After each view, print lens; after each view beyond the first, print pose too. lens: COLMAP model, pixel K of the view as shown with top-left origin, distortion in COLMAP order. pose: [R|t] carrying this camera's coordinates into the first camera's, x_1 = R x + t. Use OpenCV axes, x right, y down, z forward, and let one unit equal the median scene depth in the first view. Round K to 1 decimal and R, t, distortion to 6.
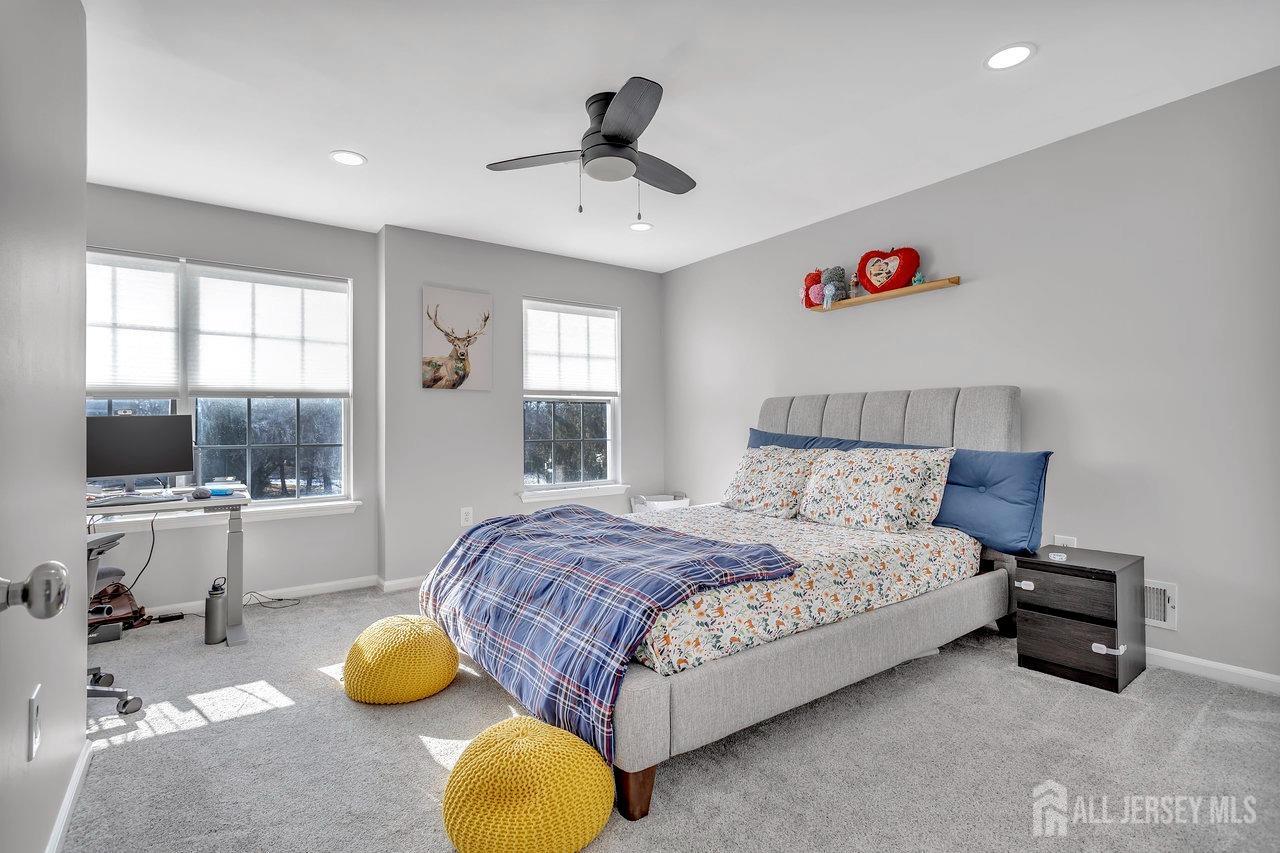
lens RADIAL K [[600.9, 0, 639.5], [0, 600.9, 425.7], [0, 0, 1]] dist [0.003962, 0.000766]
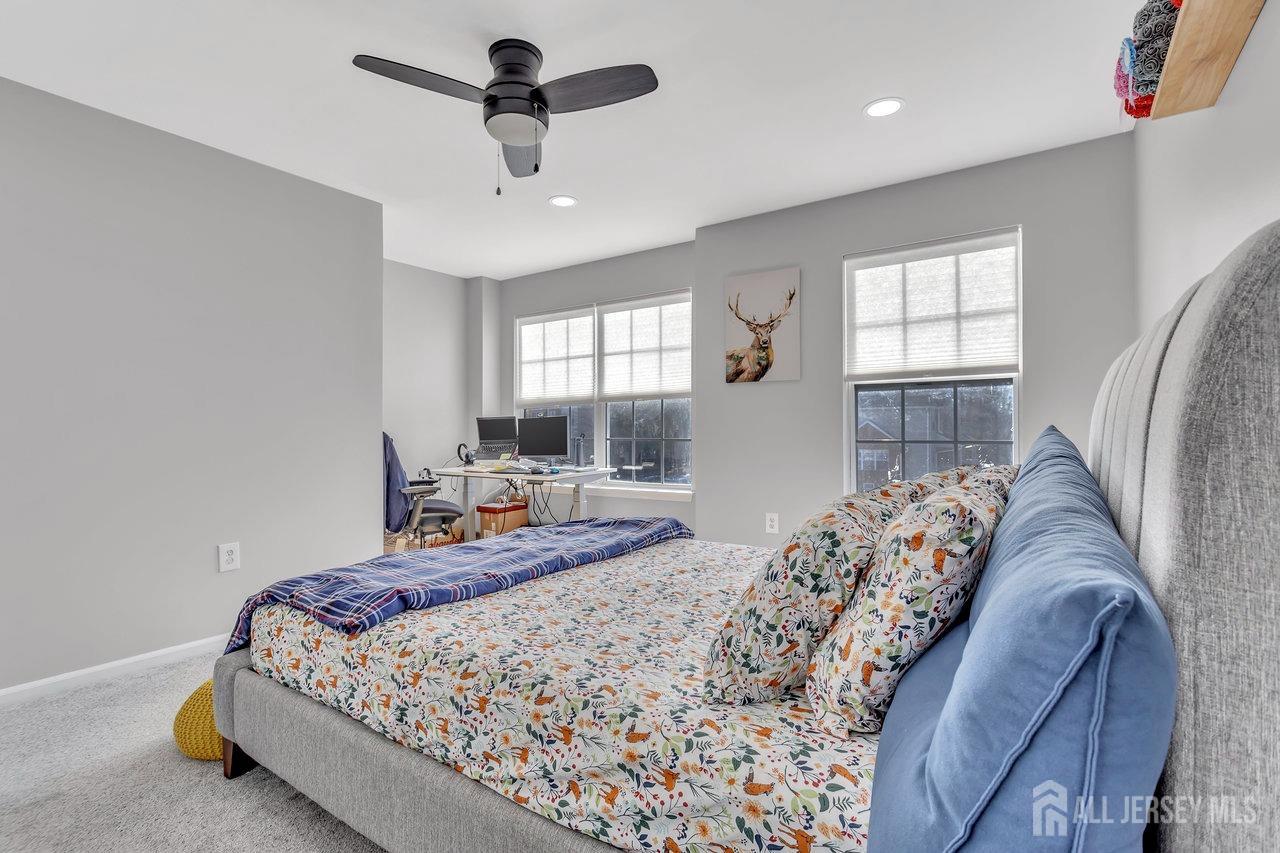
lens RADIAL K [[600.9, 0, 639.3], [0, 600.9, 426.0], [0, 0, 1]] dist [0.003962, 0.000766]
pose [[0.324408, -0.002127, -0.945915, 0.505136], [-0.000869, 0.999996, -0.002546, 0.009620], [0.945917, 0.001648, 0.324405, 0.539754]]
